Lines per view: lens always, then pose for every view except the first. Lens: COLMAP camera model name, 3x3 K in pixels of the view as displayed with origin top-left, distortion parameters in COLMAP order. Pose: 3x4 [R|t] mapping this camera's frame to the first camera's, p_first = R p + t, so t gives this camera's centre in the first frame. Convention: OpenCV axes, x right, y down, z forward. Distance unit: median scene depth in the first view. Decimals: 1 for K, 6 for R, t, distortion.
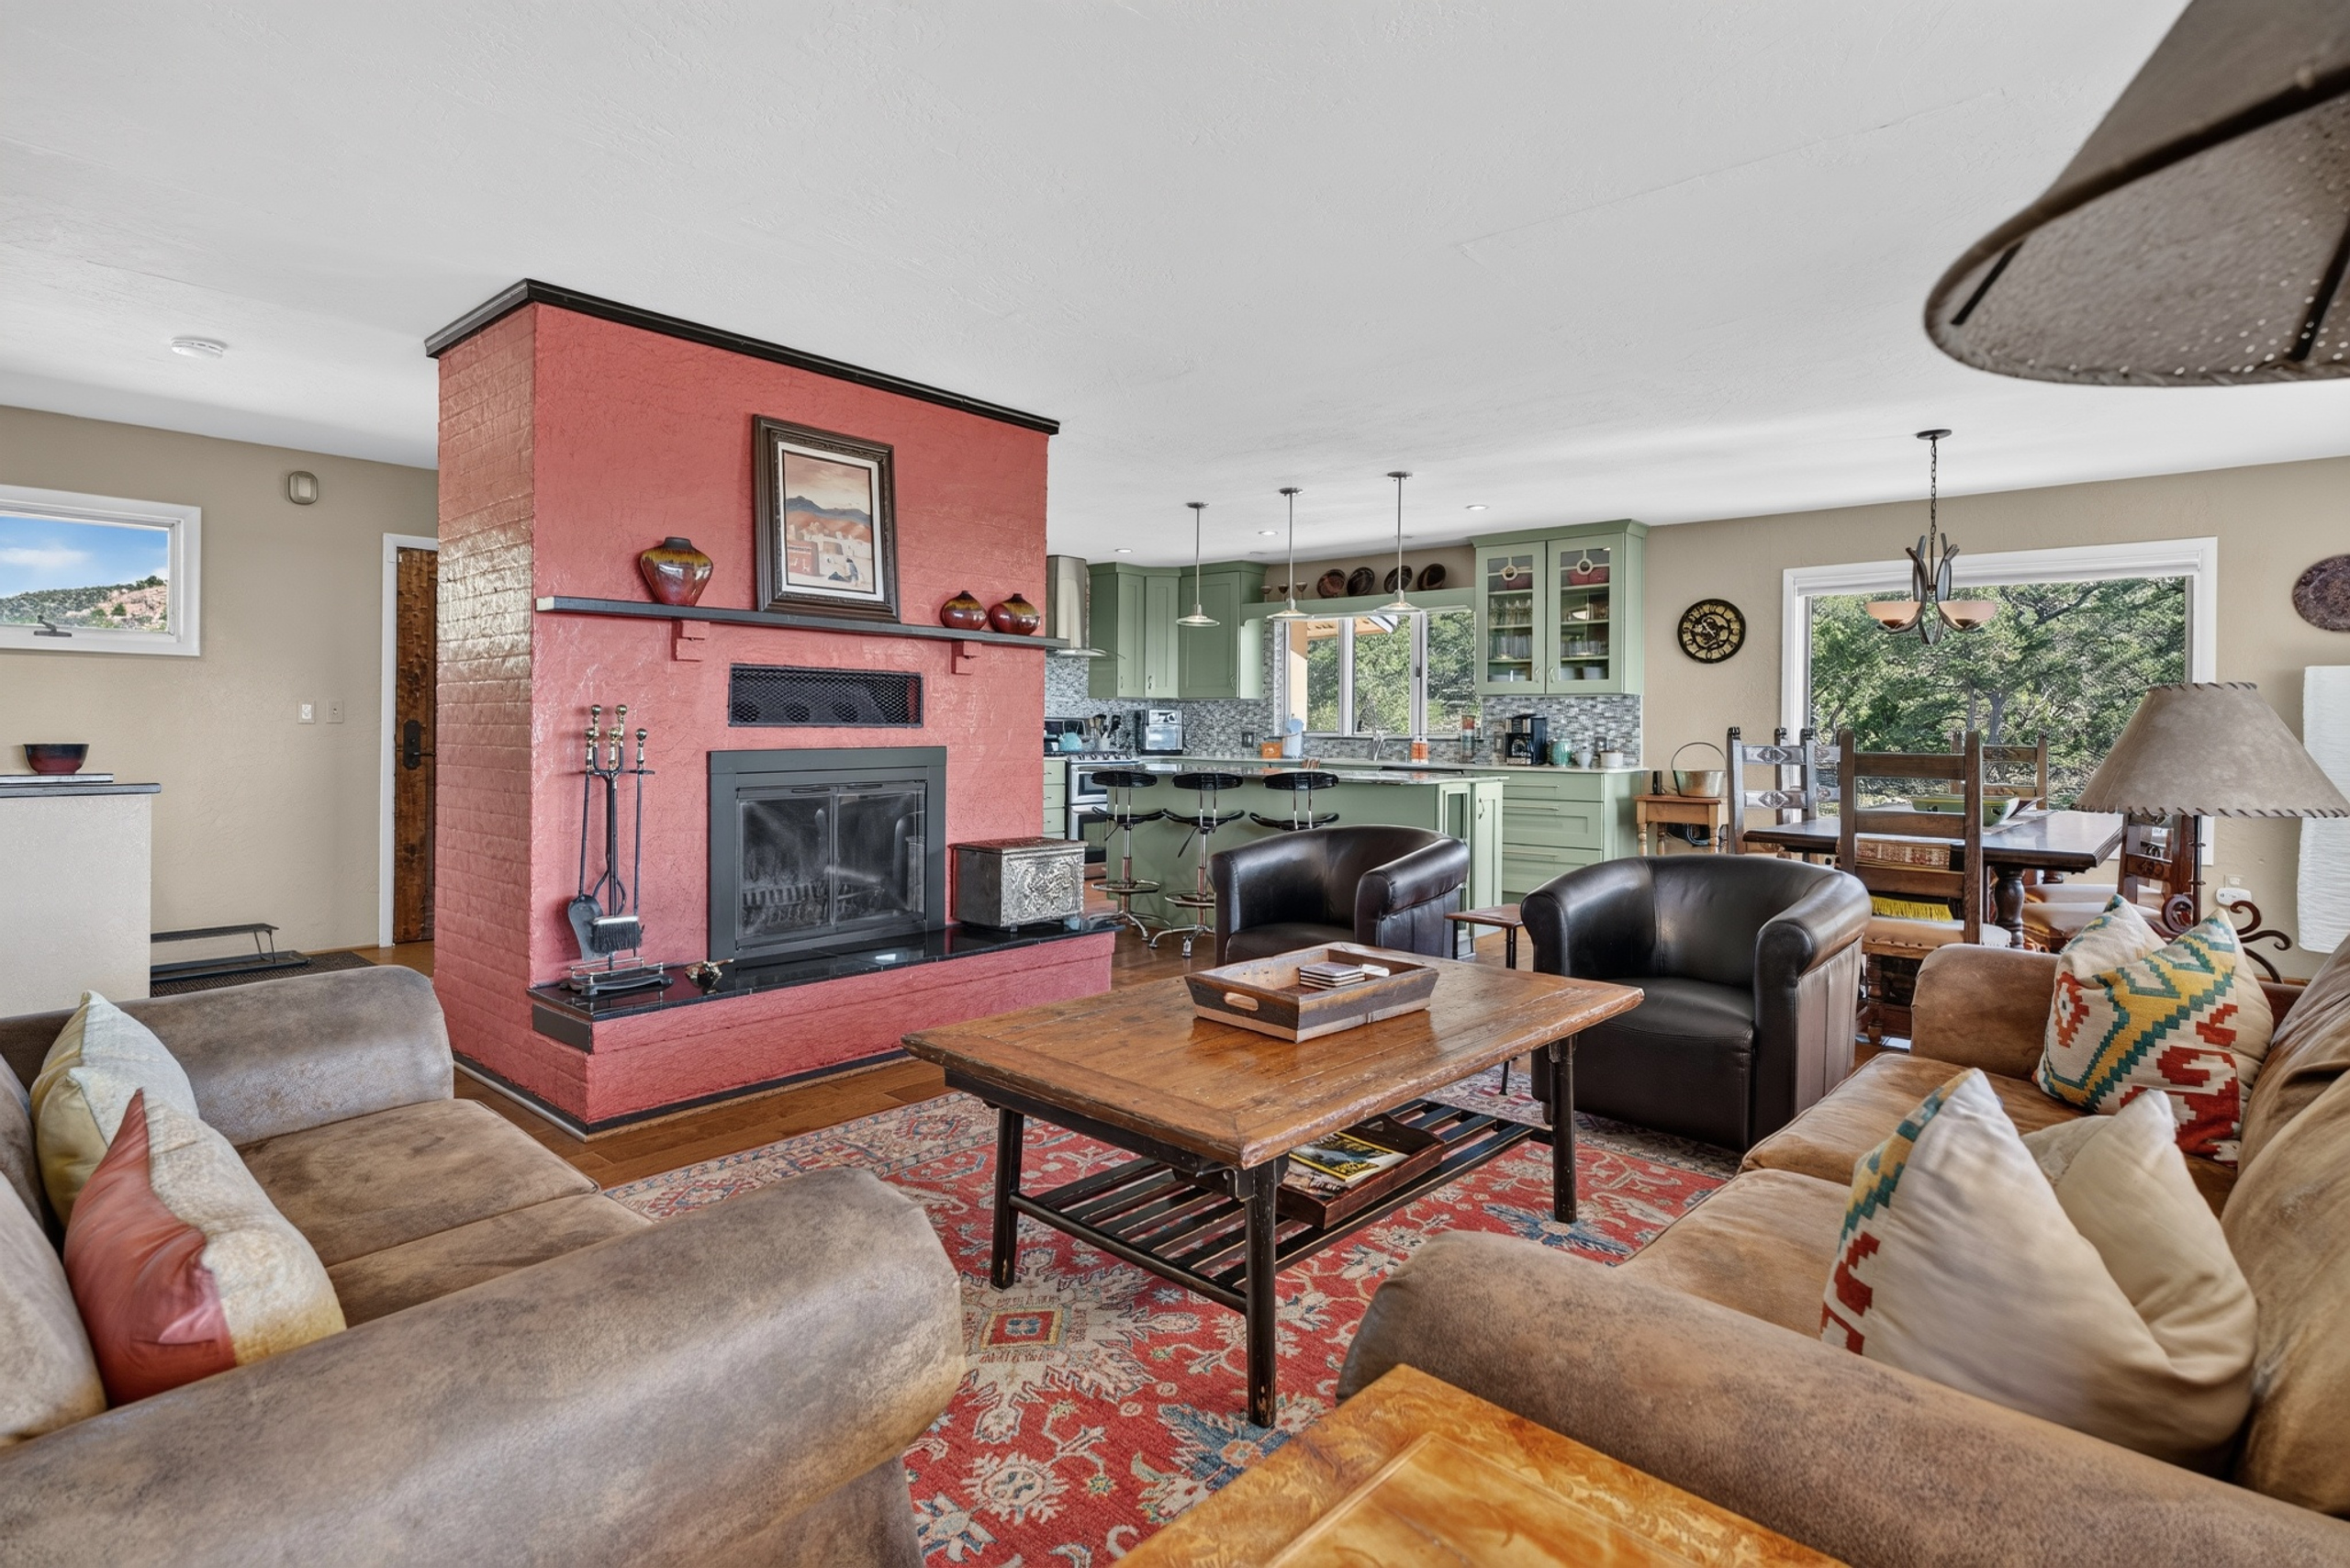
lens RADIAL K [[1184.5, 0, 1141.5], [0, 1184.5, 791.0], [0, 0, 1]] dist [-0.004822, 0.002462]
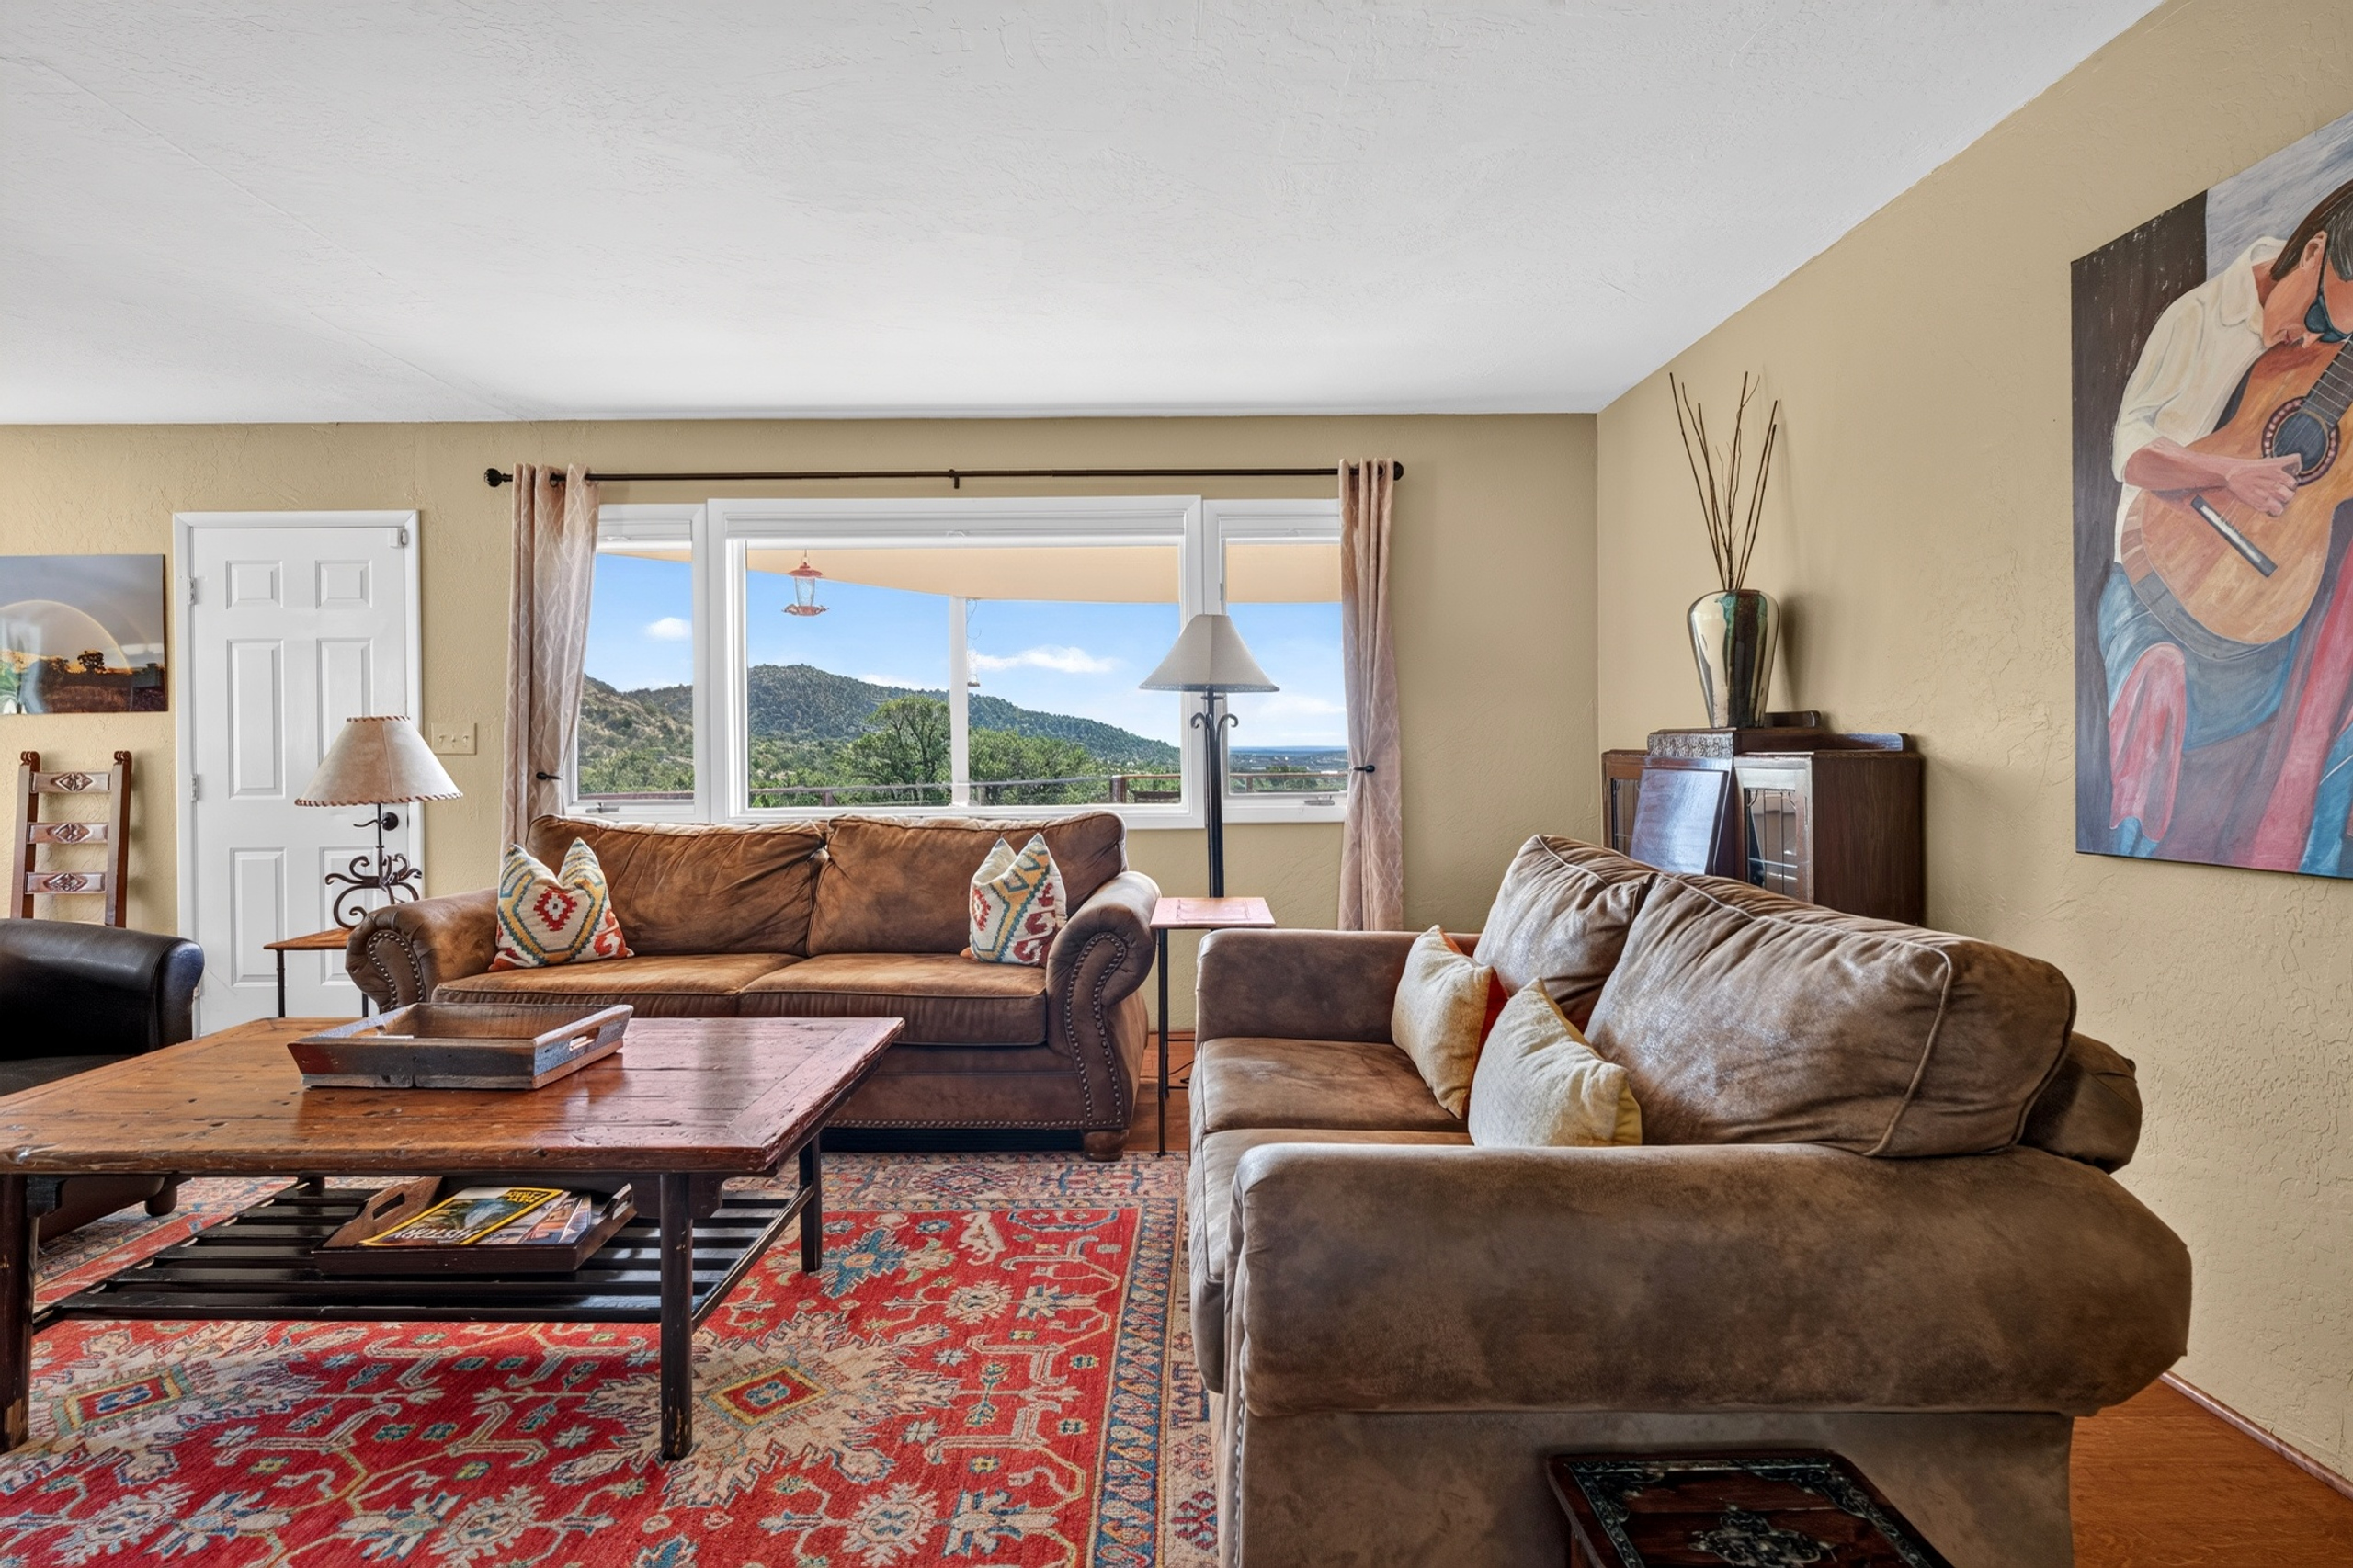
lens RADIAL K [[1186.0, 0, 1158.4], [0, 1186.0, 749.6], [0, 0, 1]] dist [-0.004822, 0.002462]
pose [[-0.679477, -0.007876, 0.733654, -0.292101], [0.044256, 0.997682, 0.051698, -0.026486], [-0.732360, 0.067596, -0.677554, 0.404703]]
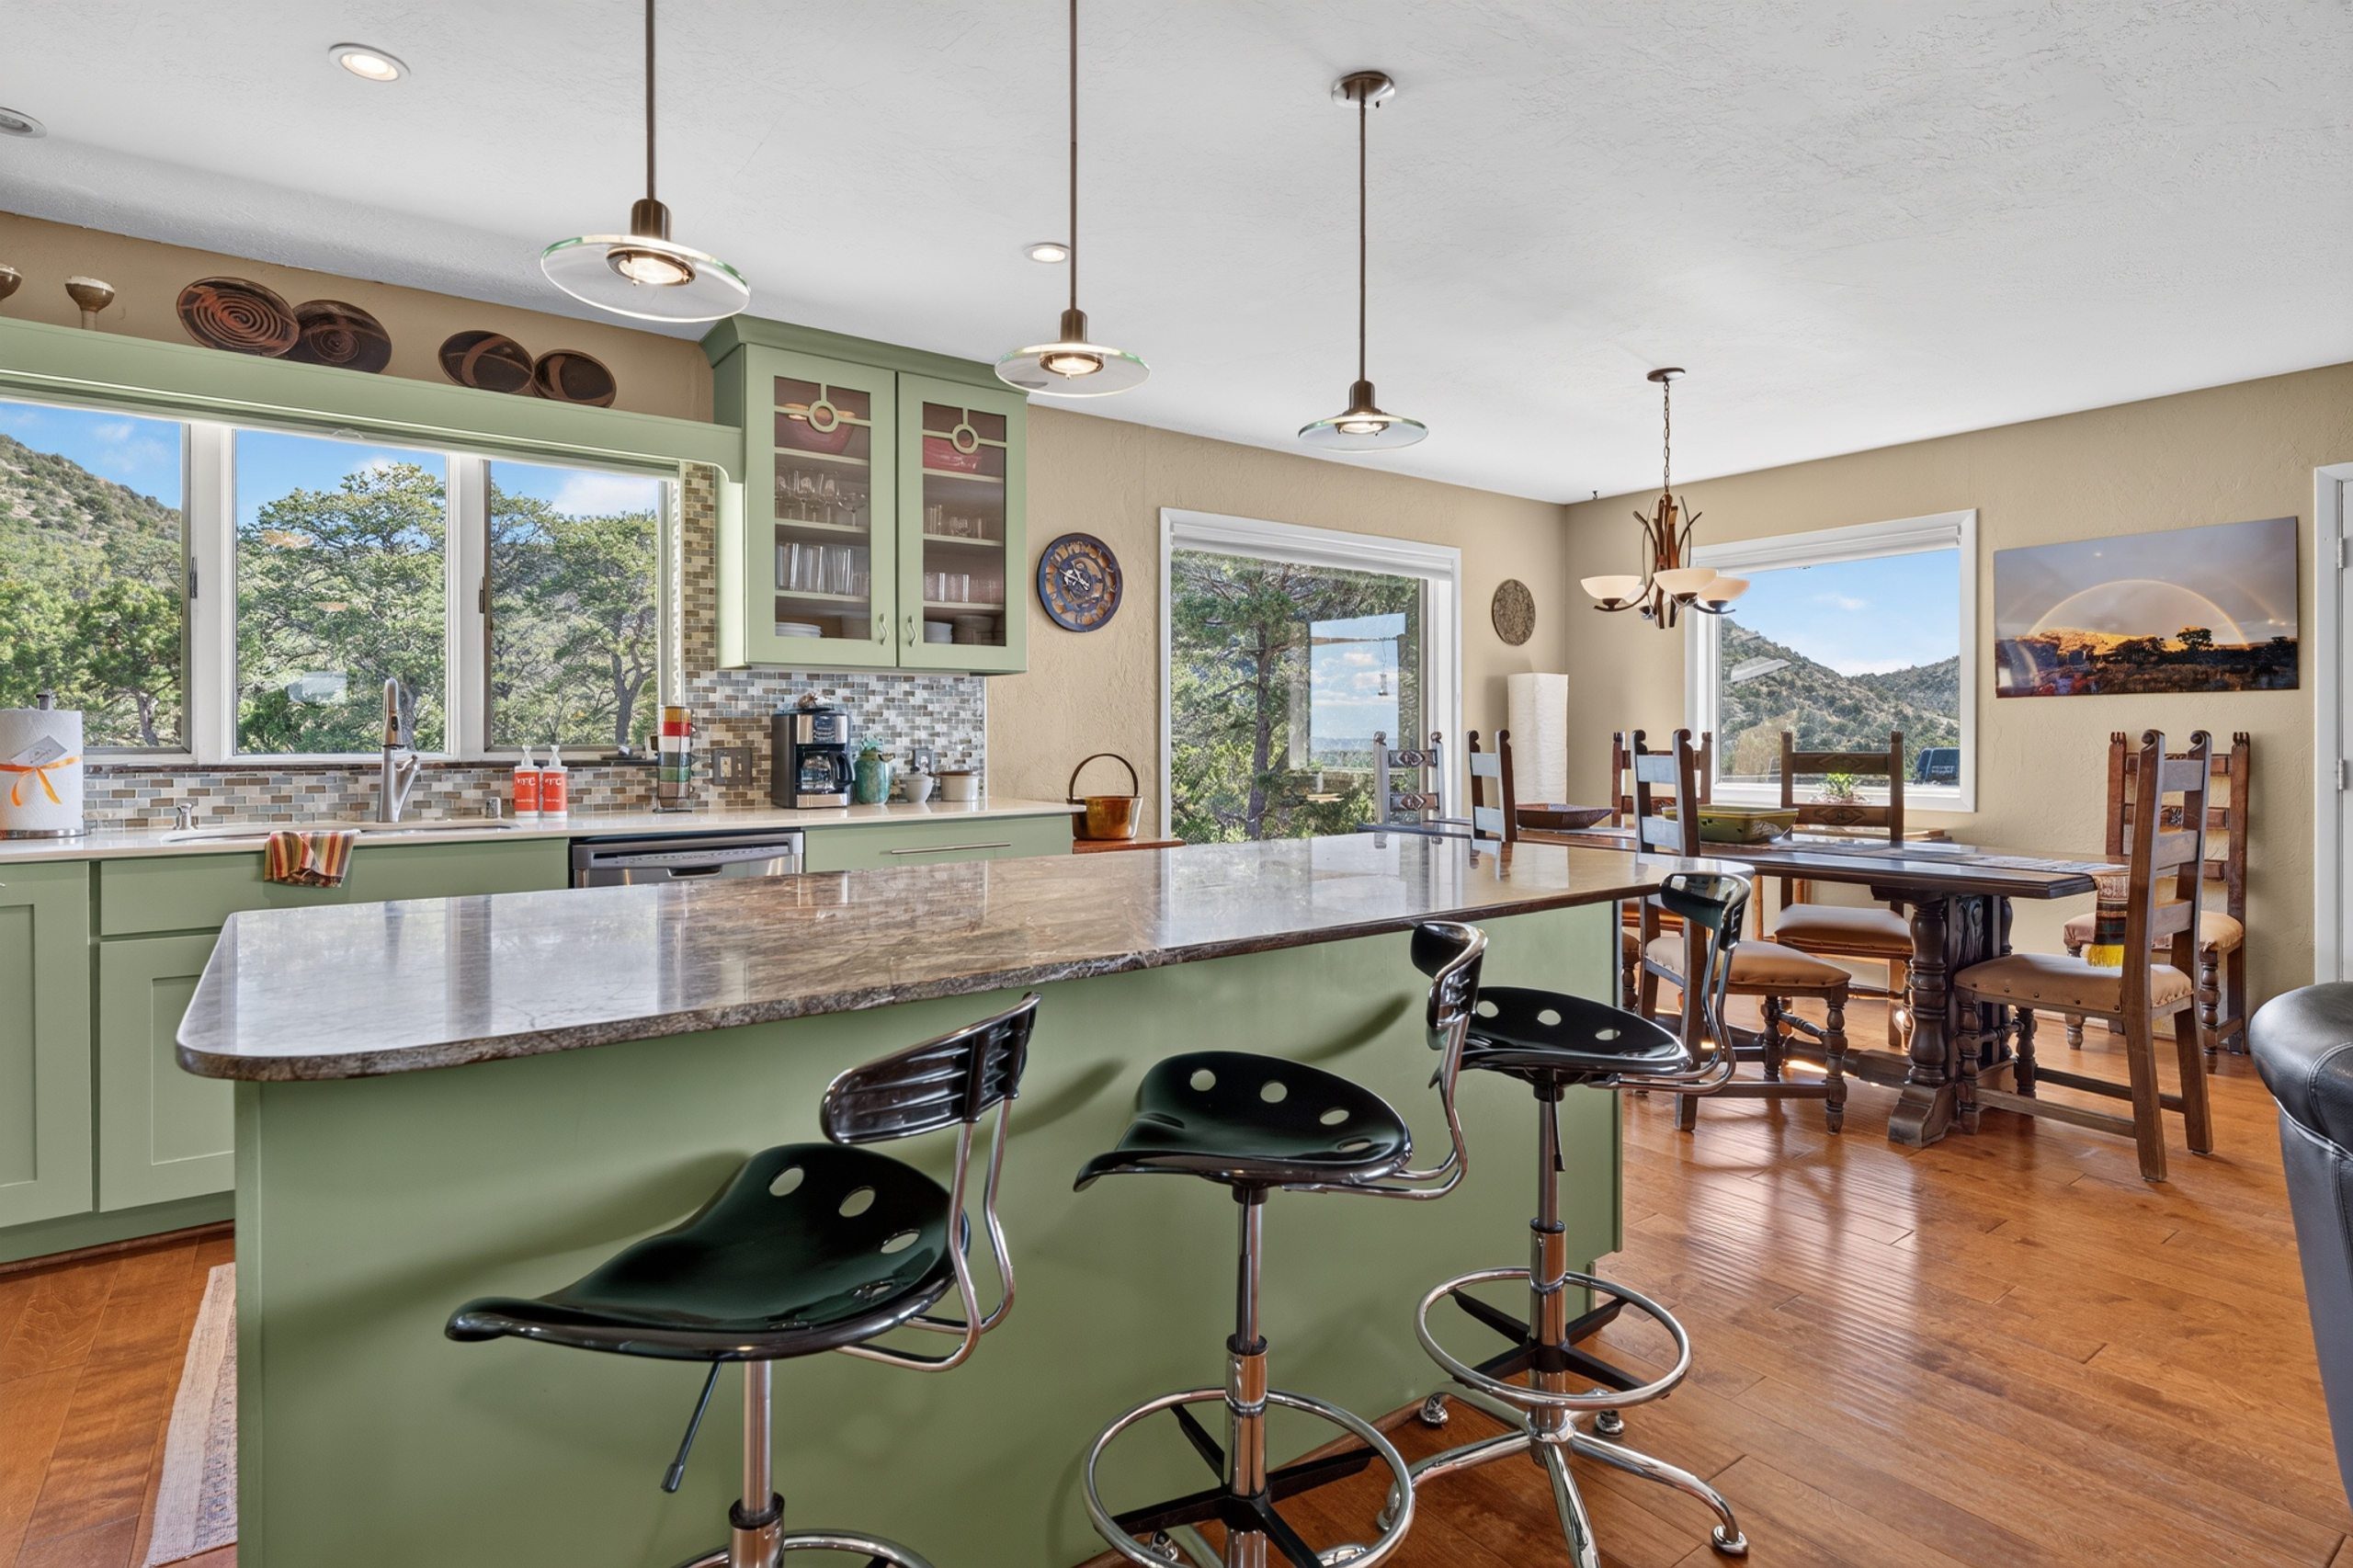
lens RADIAL K [[1186.0, 0, 1169.2], [0, 1186.0, 738.1], [0, 0, 1]] dist [-0.004822, 0.002462]
pose [[0.192001, -0.012817, 0.981311, -0.139697], [0.055718, 0.998444, 0.002139, -0.044801], [-0.979812, 0.054266, 0.192417, 0.768806]]
